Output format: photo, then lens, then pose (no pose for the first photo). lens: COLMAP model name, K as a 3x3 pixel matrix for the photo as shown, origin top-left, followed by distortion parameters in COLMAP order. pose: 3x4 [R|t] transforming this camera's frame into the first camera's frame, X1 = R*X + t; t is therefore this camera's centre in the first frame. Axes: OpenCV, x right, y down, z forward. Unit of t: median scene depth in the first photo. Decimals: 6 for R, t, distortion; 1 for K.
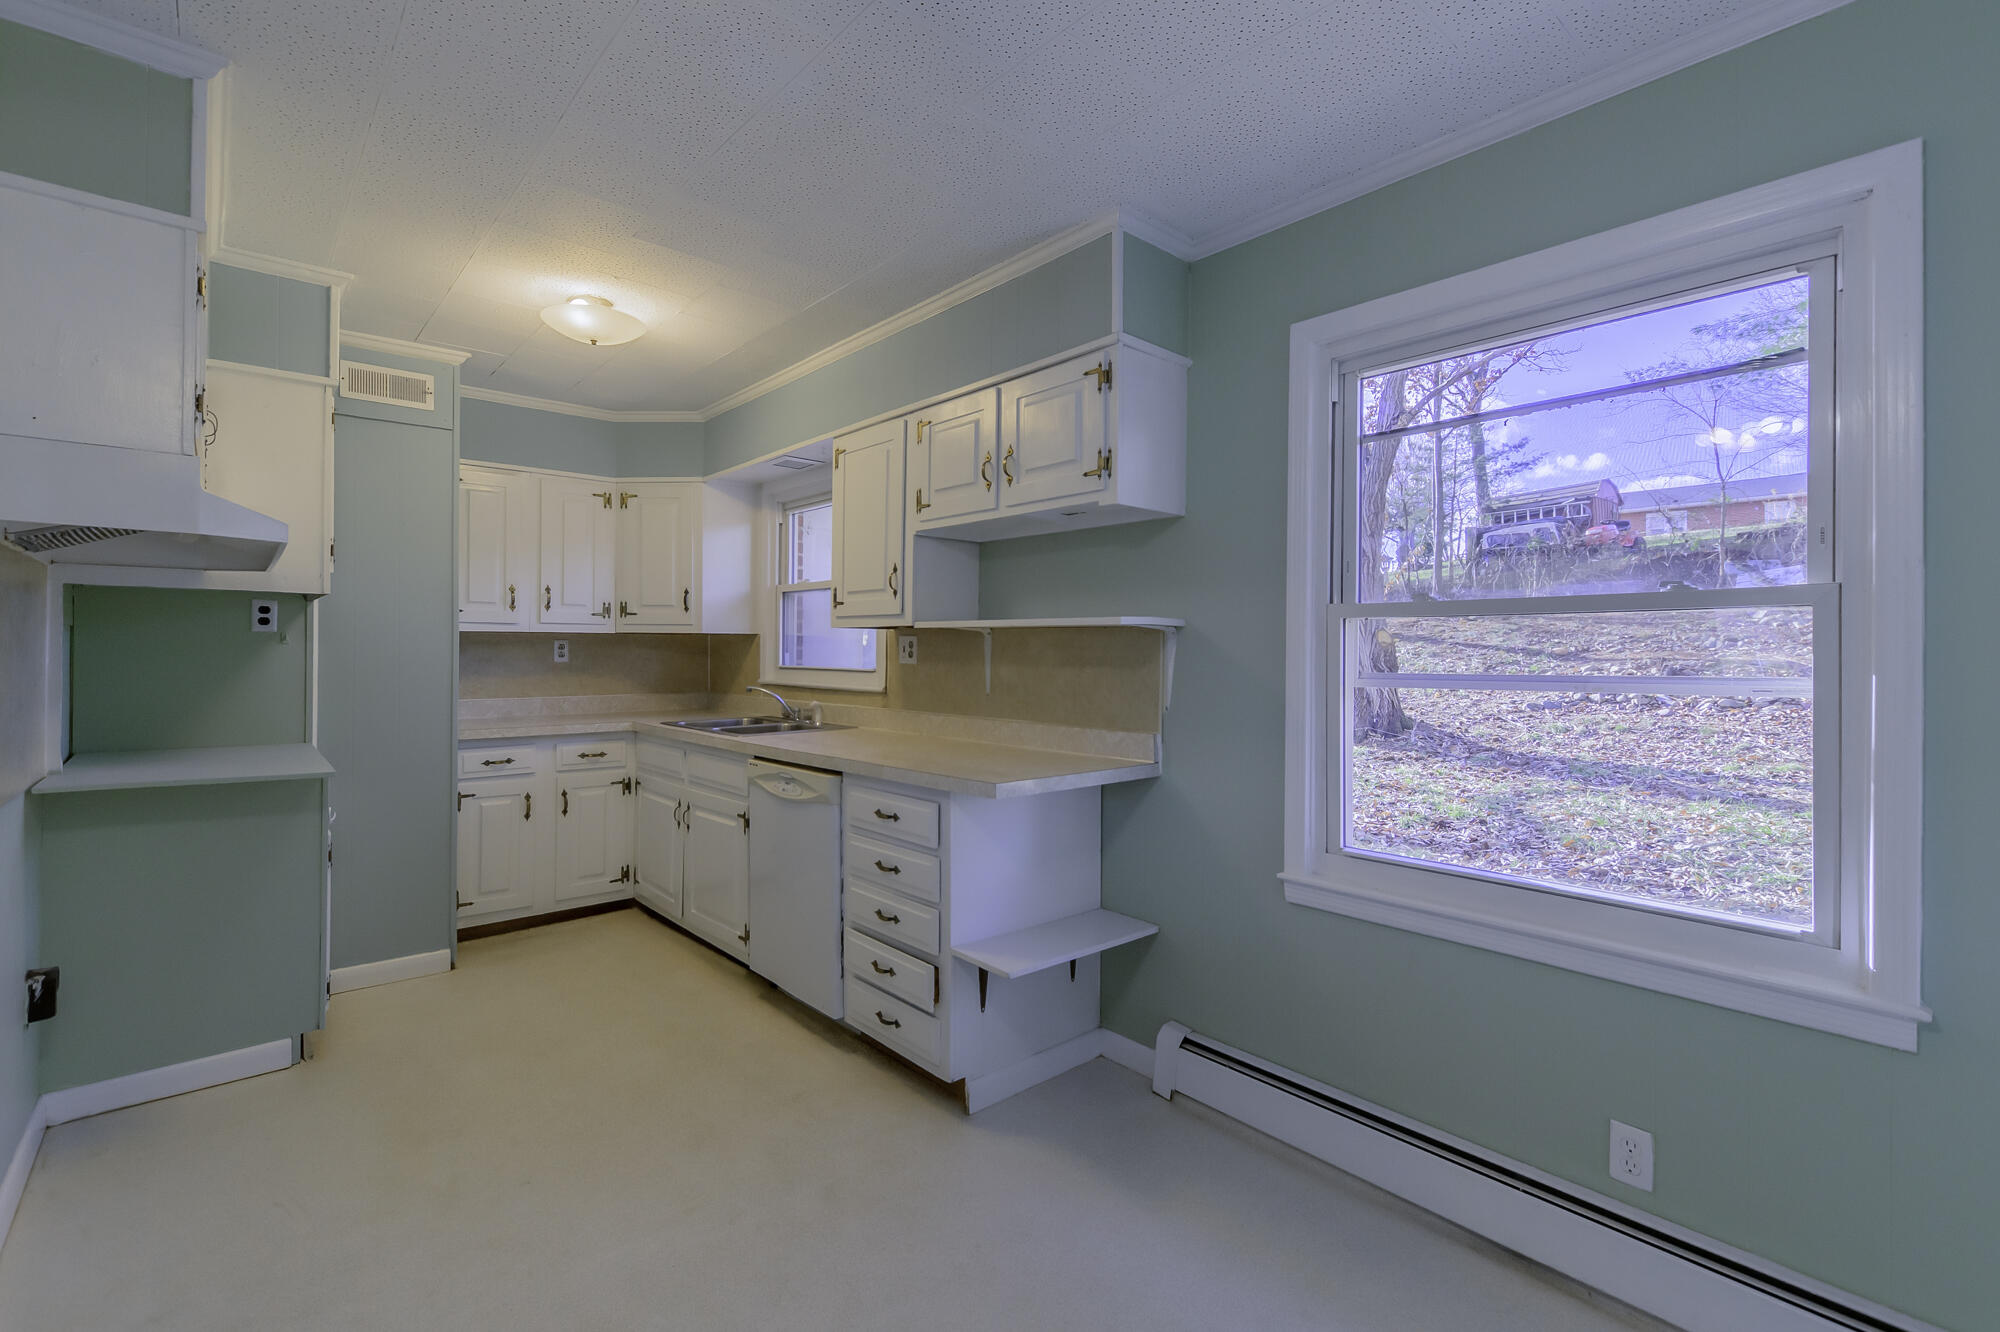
lens RADIAL K [[879.3, 0, 999.9], [0, 879.3, 650.9], [0, 0, 1]] dist [0.012578, -0.005585]
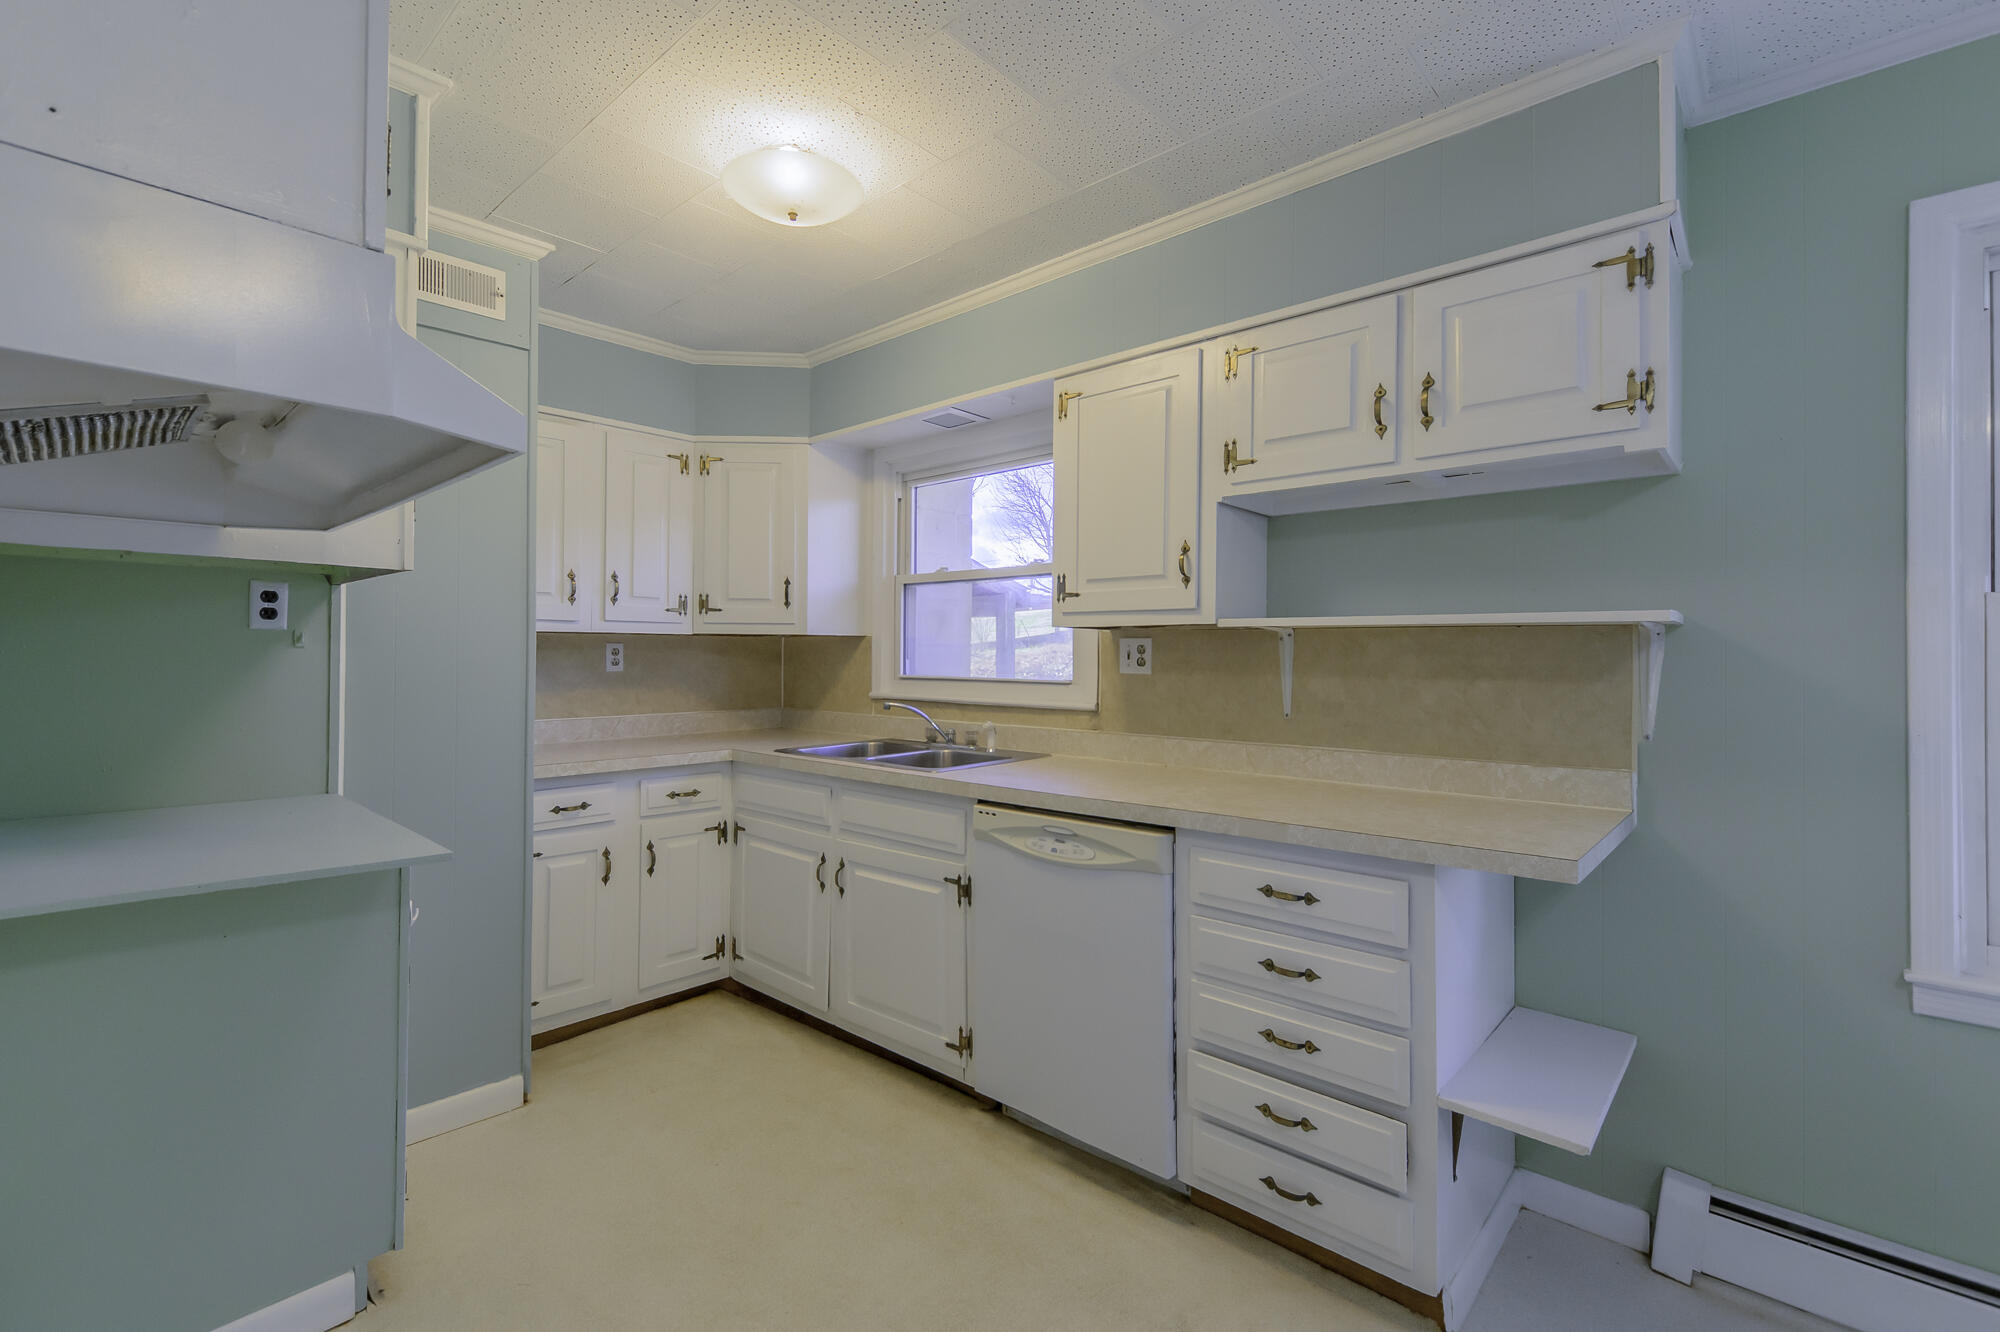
lens RADIAL K [[879.3, 0, 999.9], [0, 879.3, 650.9], [0, 0, 1]] dist [0.012578, -0.005585]
pose [[0.993853, 0.000805, 0.110706, -0.327340], [-0.000161, 0.999983, -0.005826, -0.001372], [-0.110709, 0.005772, 0.993836, 0.252709]]
